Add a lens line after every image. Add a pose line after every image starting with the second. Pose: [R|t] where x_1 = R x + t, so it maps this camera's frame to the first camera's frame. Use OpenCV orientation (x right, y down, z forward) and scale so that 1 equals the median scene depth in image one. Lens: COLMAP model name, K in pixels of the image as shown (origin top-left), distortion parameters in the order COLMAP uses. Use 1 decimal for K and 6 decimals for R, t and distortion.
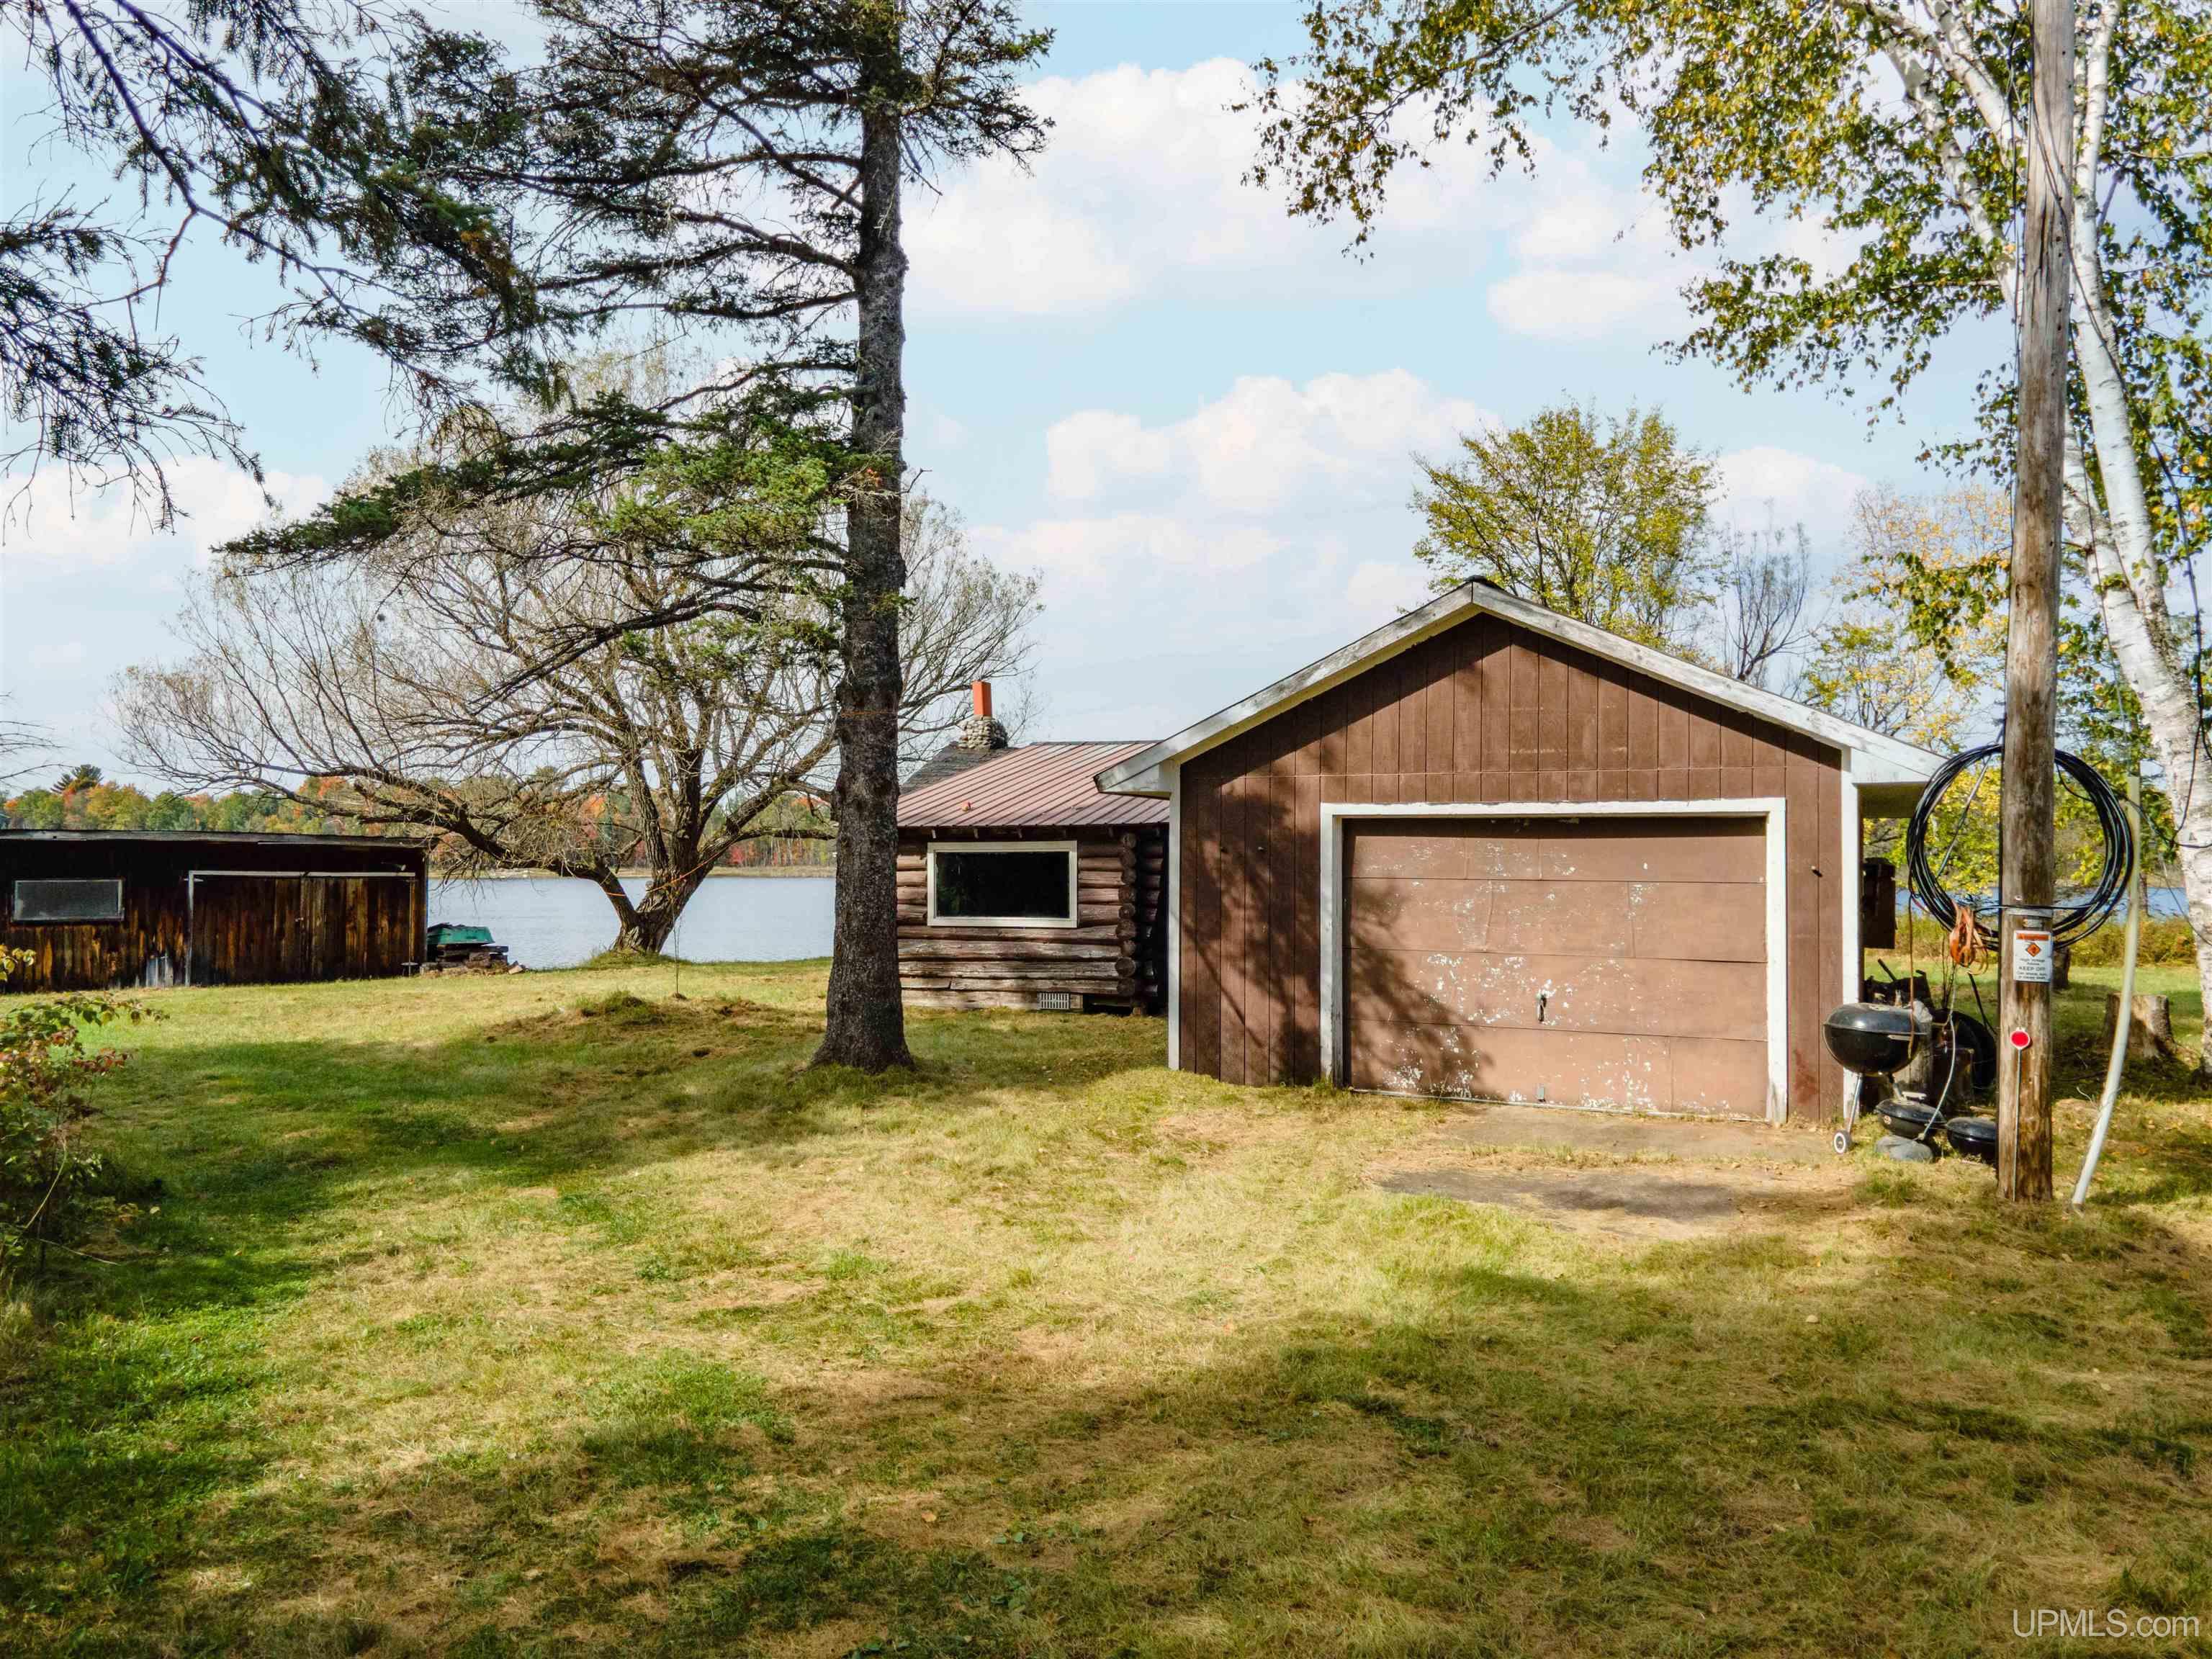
lens RADIAL K [[1544.3, 0, 1106.0], [0, 1544.3, 829.5], [0, 0, 1]] dist [0.050941, 0.001916]
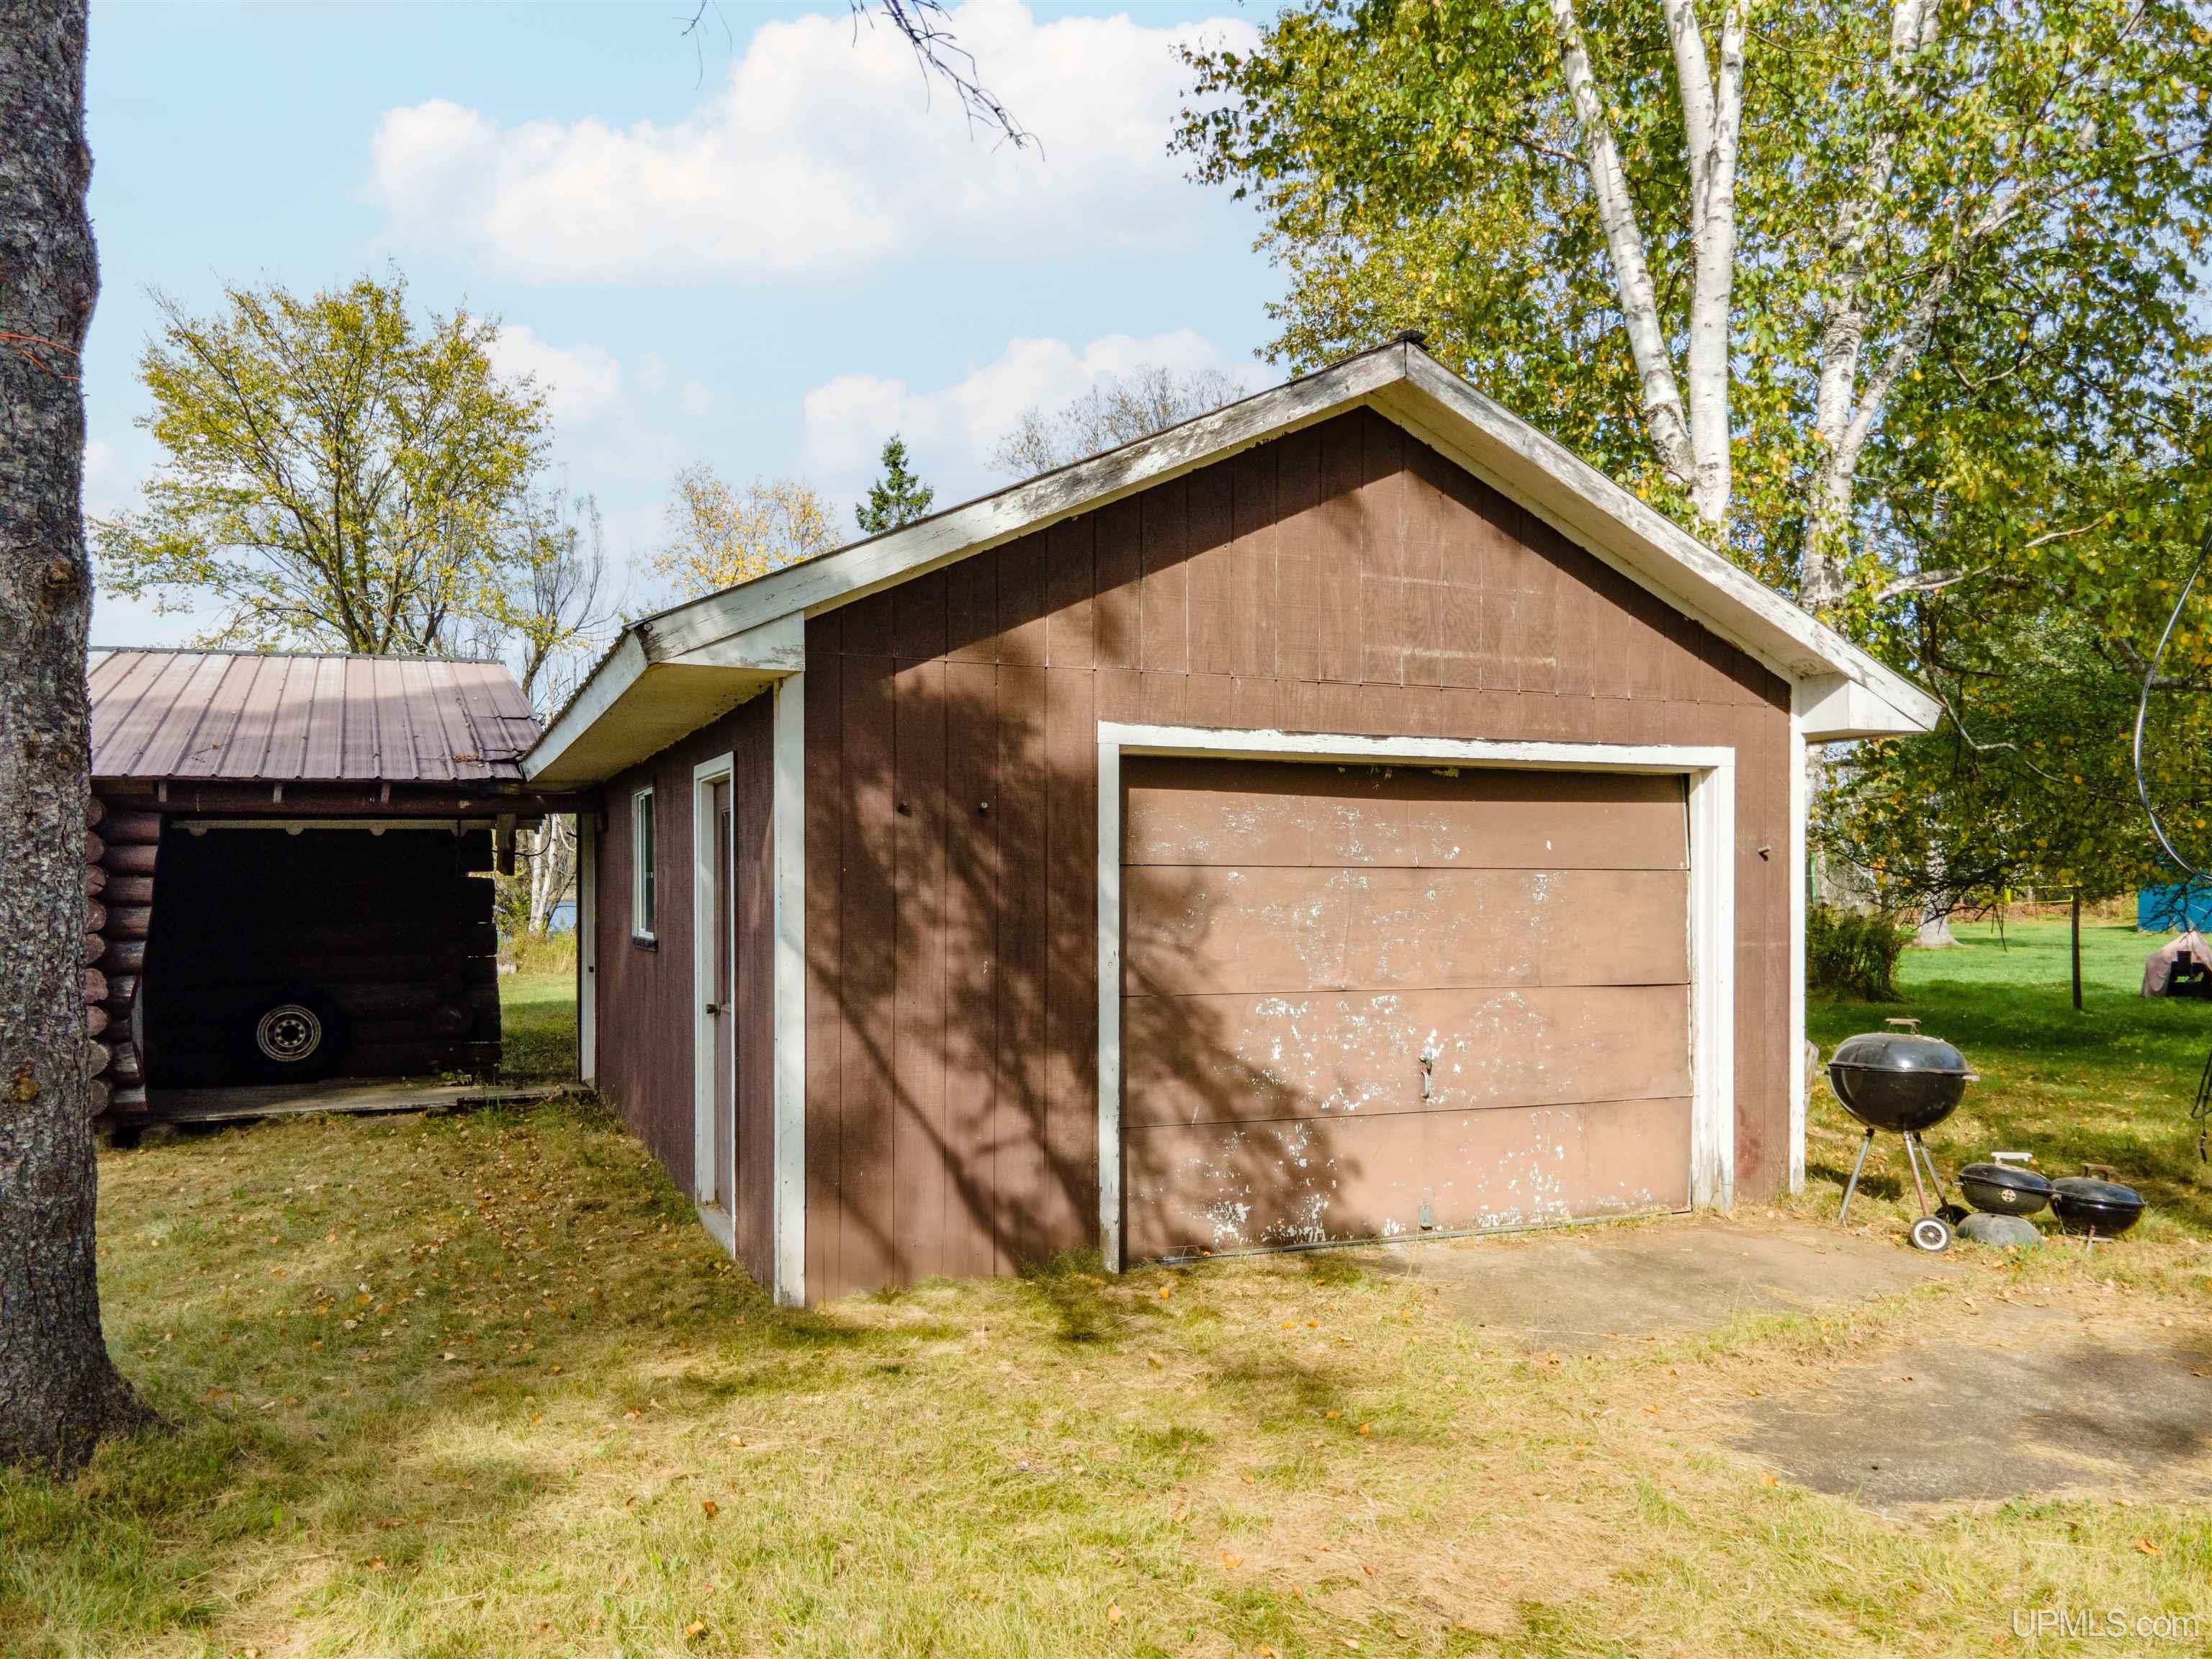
lens RADIAL K [[1612.5, 0, 1104.7], [0, 1612.5, 895.6], [0, 0, 1]] dist [0.028898, 0.000042]
pose [[0.677711, -0.010926, 0.735248, -0.242685], [-0.018554, 0.999317, 0.031953, 0.022981], [-0.735095, -0.035297, 0.677045, 0.591824]]
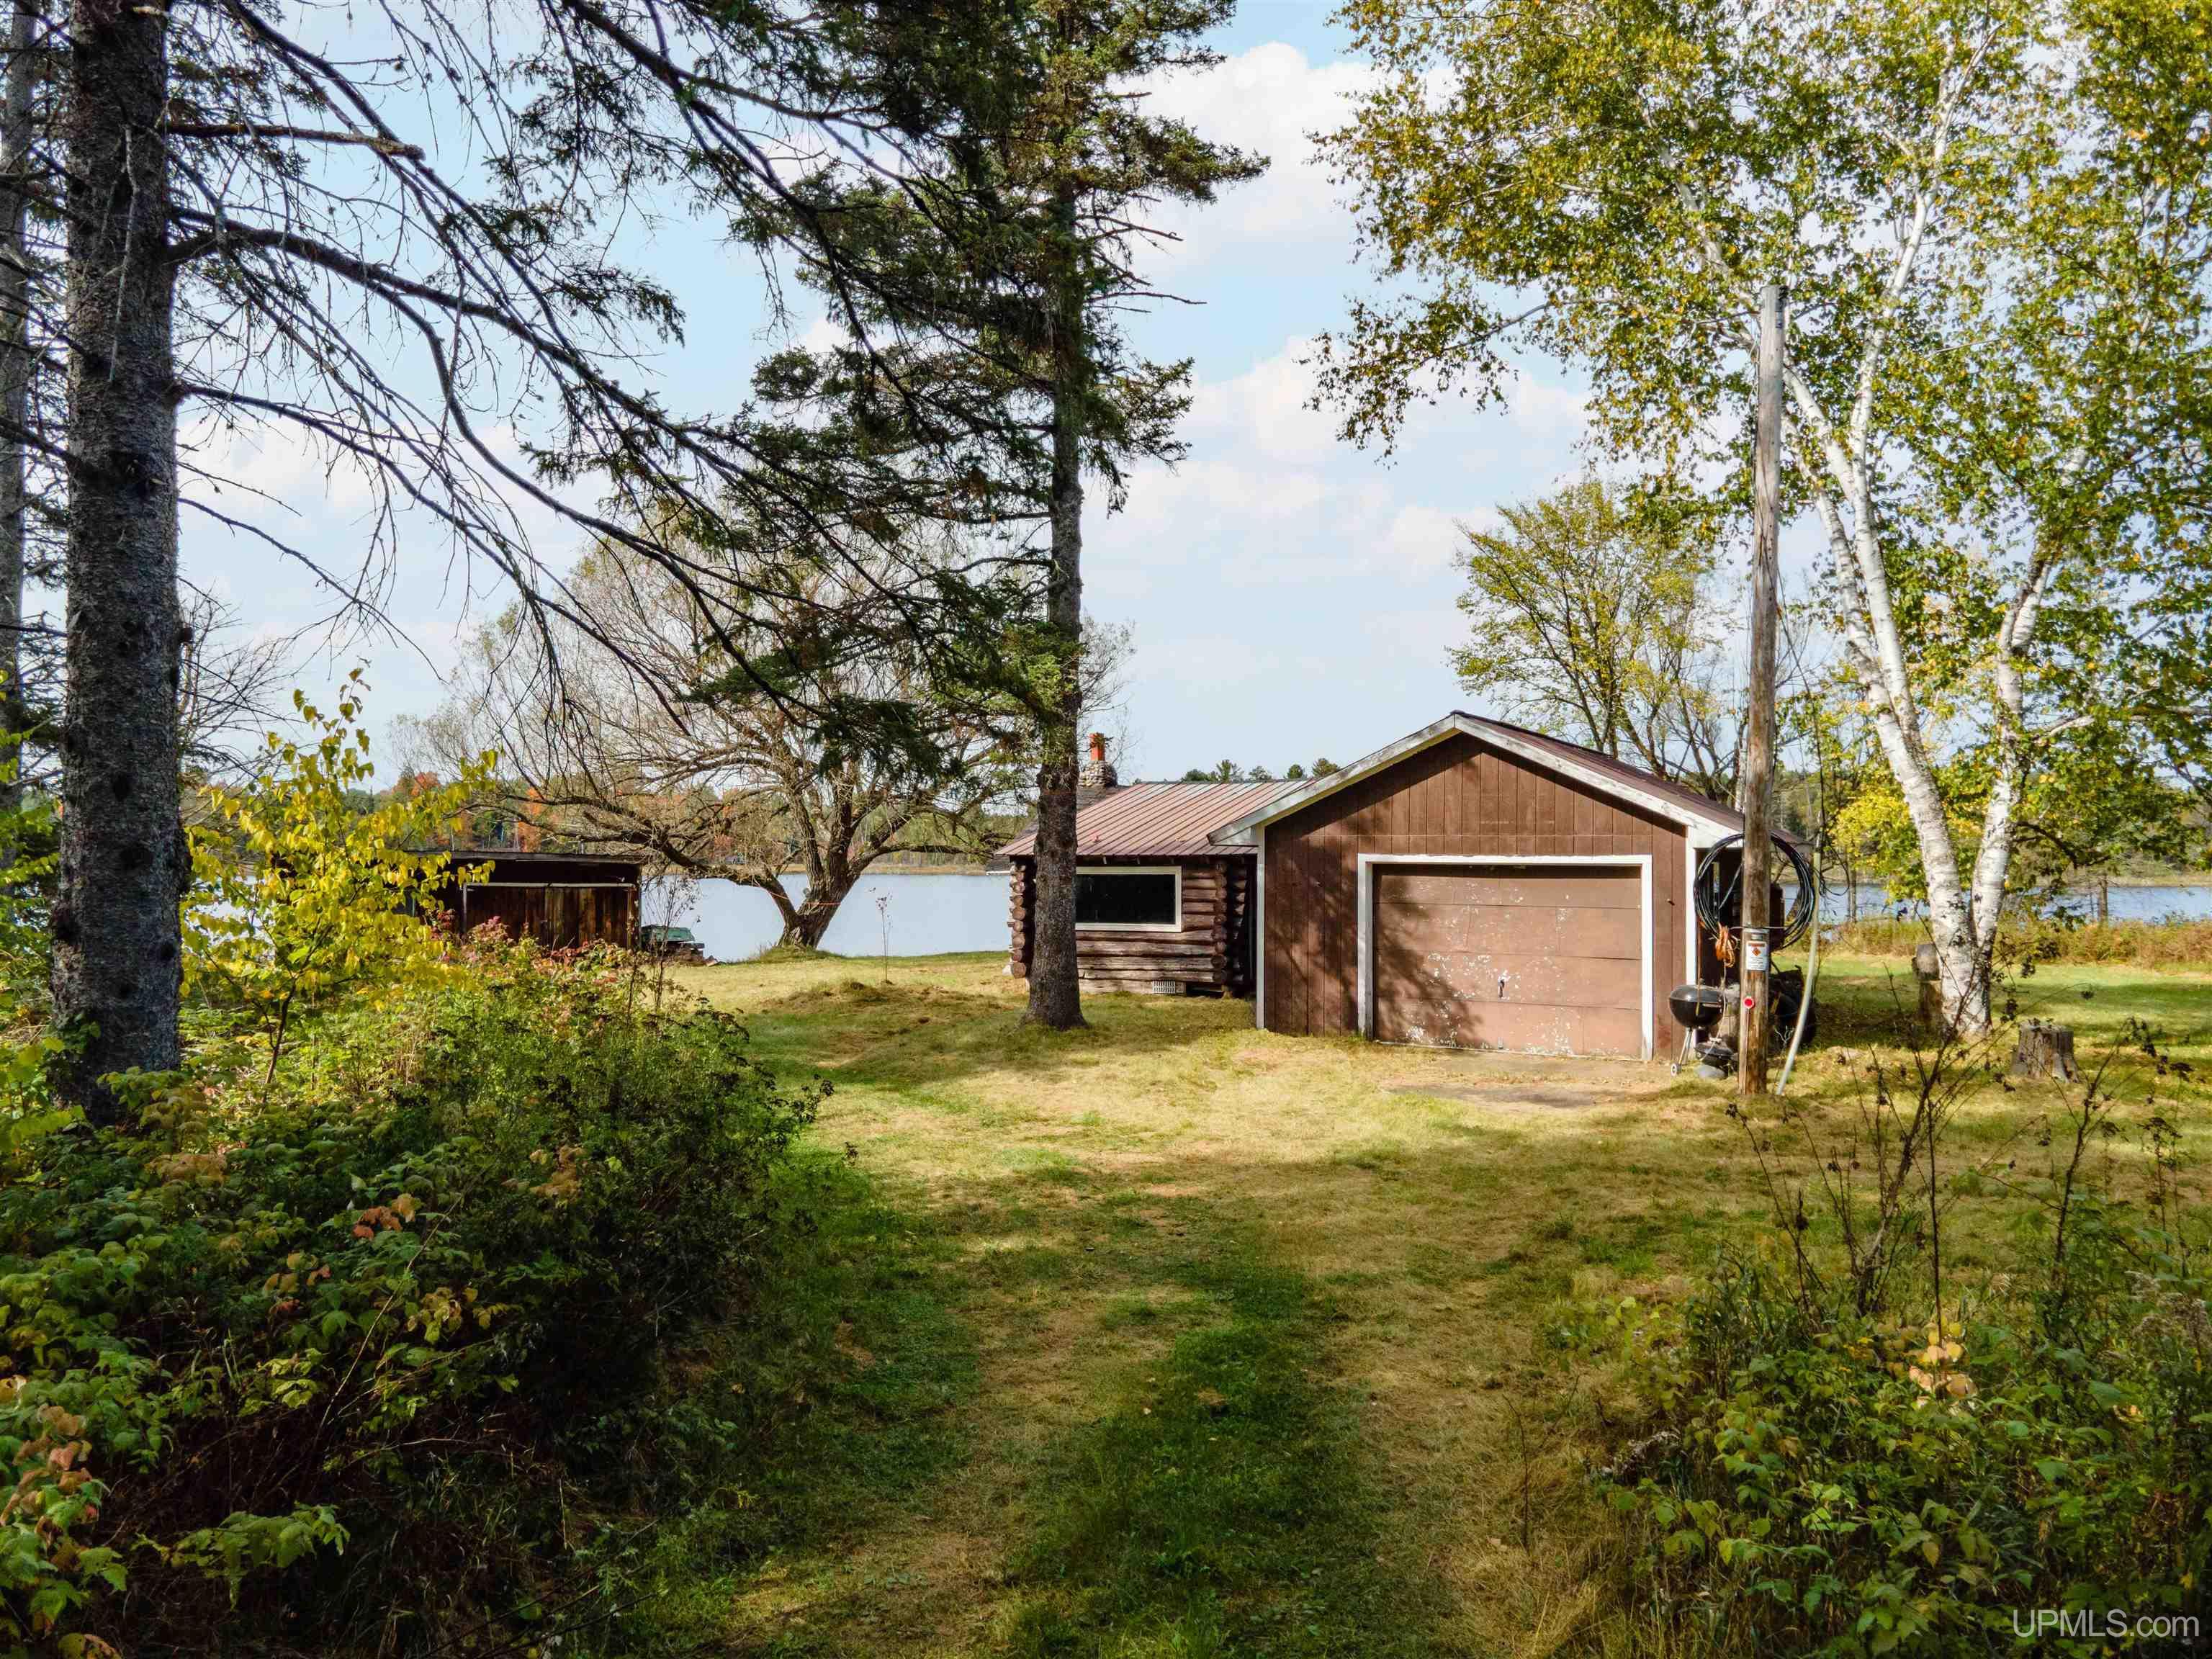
lens RADIAL K [[1549.3, 0, 1100.1], [0, 1549.3, 793.2], [0, 0, 1]] dist [0.052878, -0.000107]
pose [[0.998954, -0.002712, -0.045652, -0.043606], [0.001809, 0.999802, -0.019808, -0.044327], [0.045697, 0.019704, 0.998761, -0.511888]]
